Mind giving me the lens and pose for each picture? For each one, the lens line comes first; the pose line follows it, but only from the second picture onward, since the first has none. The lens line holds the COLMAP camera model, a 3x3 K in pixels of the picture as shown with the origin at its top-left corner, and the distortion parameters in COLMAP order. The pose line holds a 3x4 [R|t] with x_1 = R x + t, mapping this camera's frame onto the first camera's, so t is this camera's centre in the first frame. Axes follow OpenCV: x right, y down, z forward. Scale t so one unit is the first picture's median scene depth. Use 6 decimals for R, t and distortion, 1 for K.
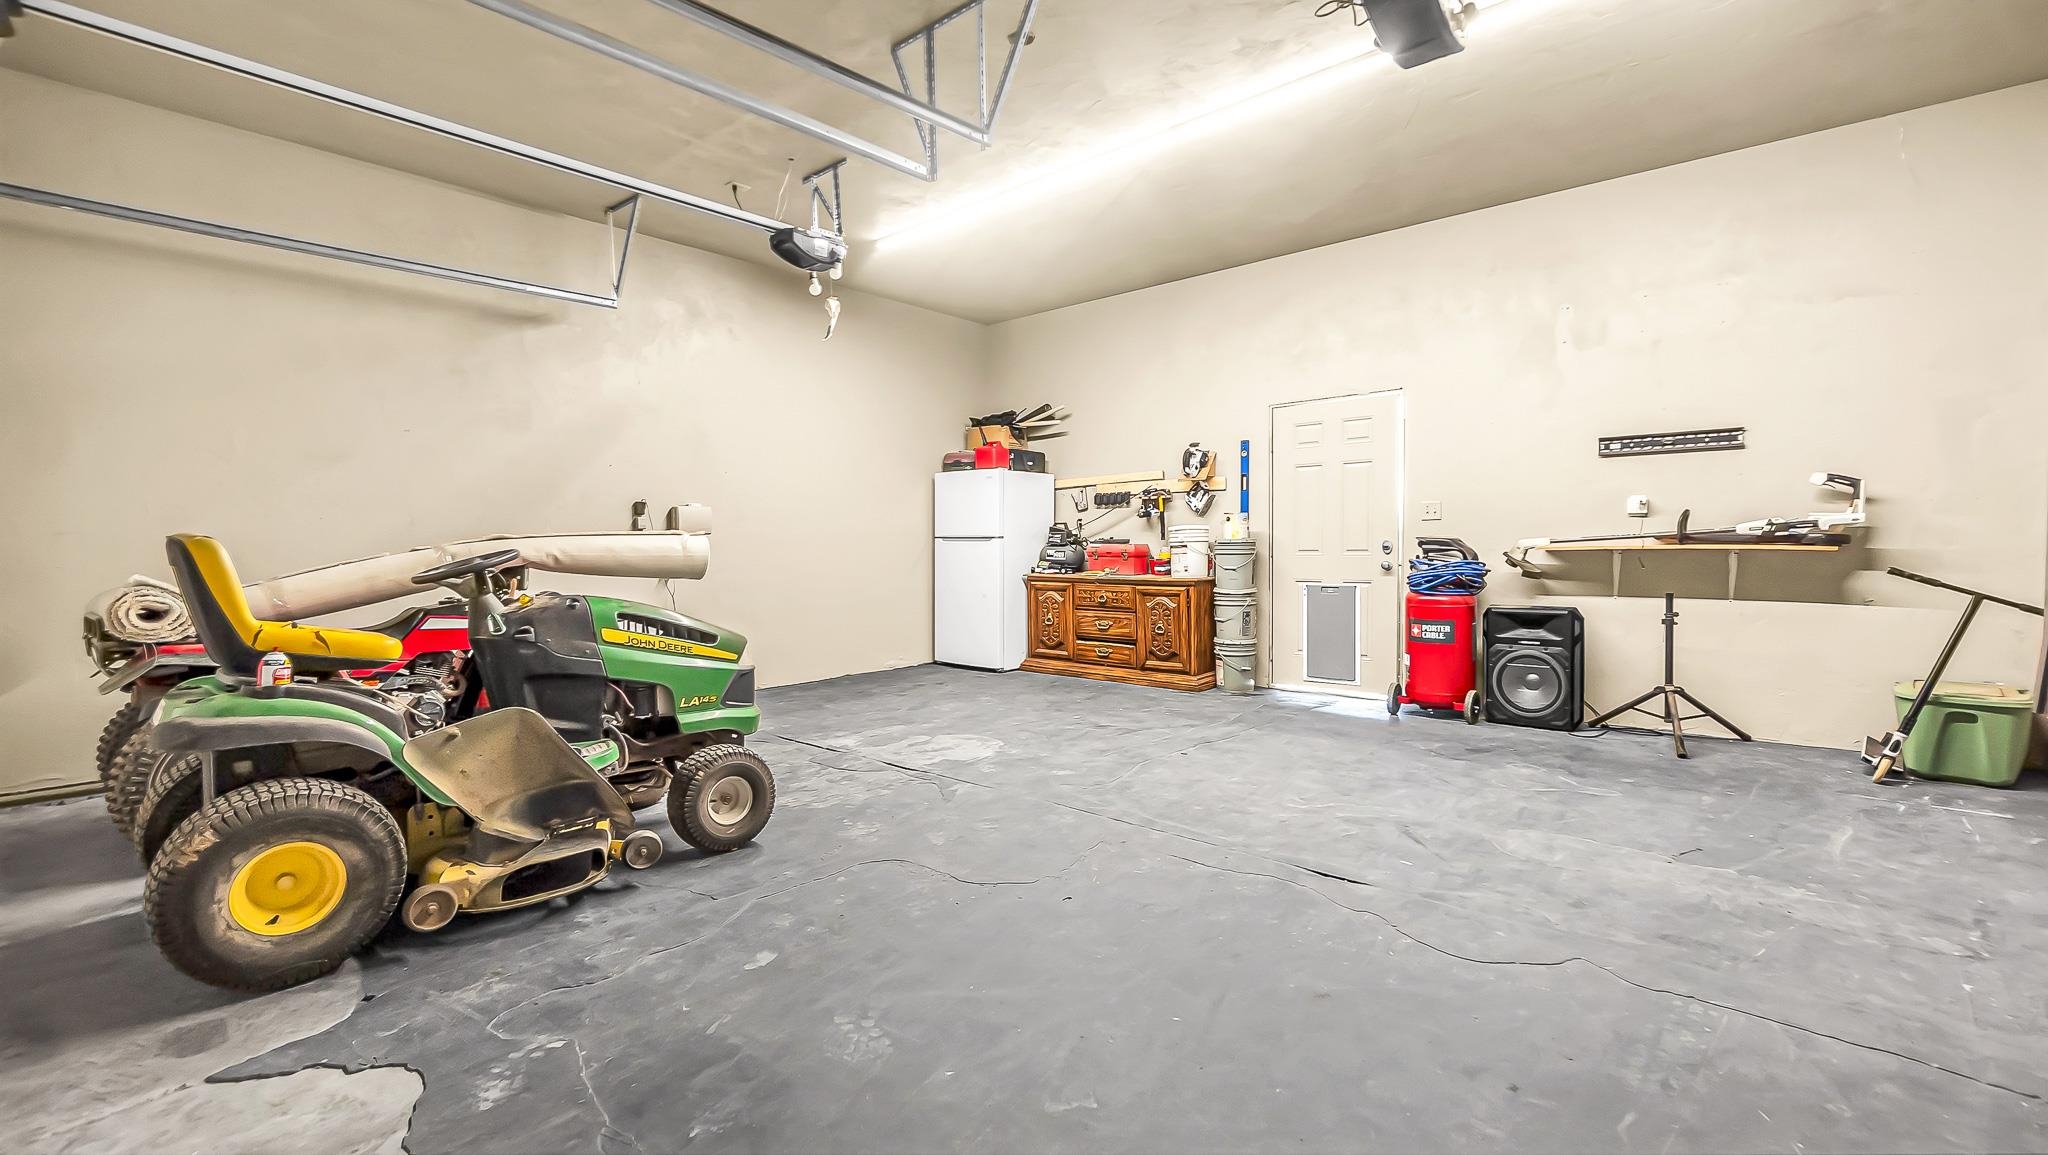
lens RADIAL K [[900.9, 0, 1029.3], [0, 900.9, 594.5], [0, 0, 1]] dist [0.001904, 0.000223]
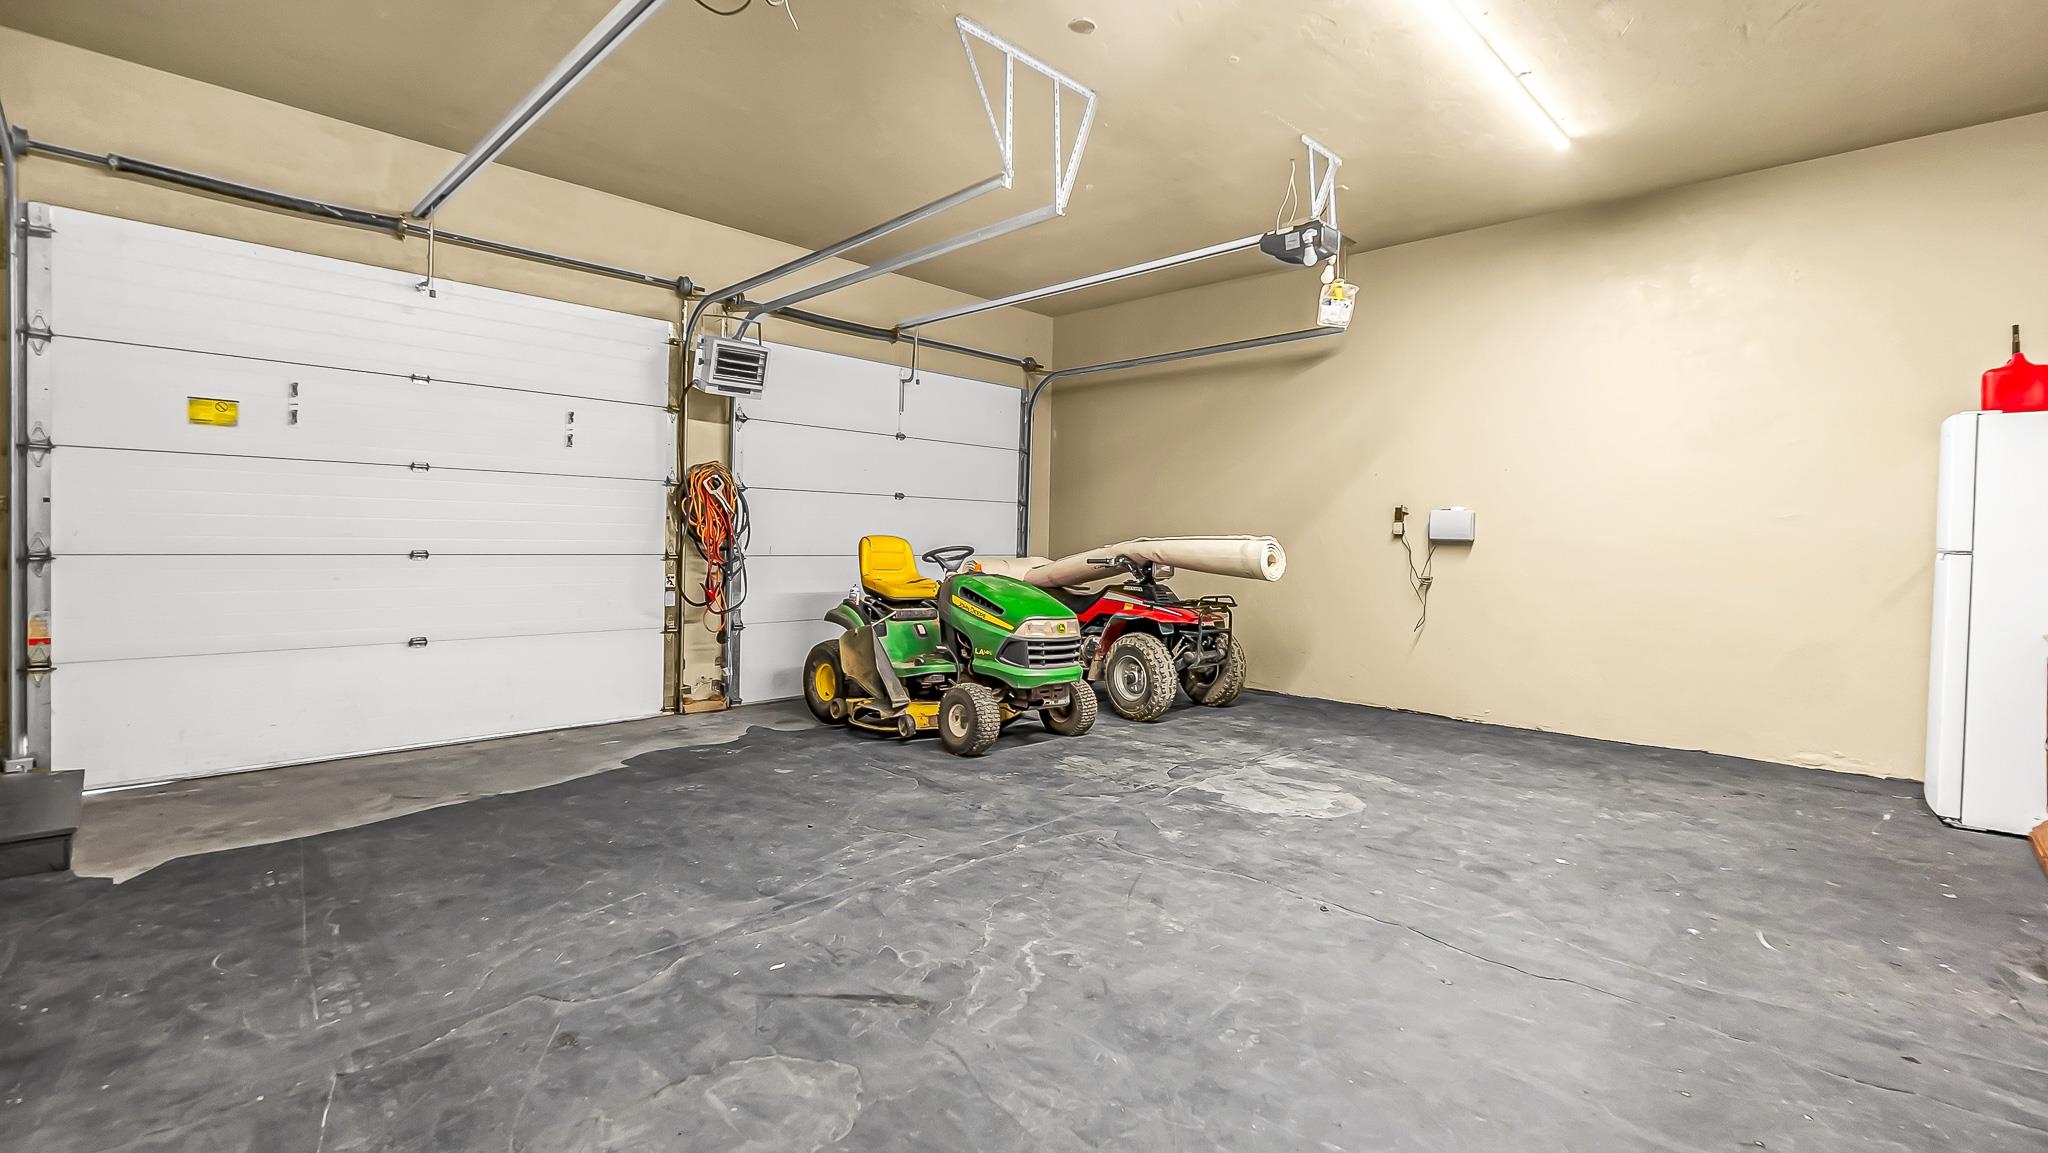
lens RADIAL K [[900.9, 0, 1029.3], [0, 900.9, 593.5], [0, 0, 1]] dist [0.001904, 0.000223]
pose [[-0.062070, 0.065873, -0.995896, 1.254514], [-0.072456, 0.994889, 0.070323, -0.098880], [0.995438, 0.076524, -0.056980, 1.342193]]
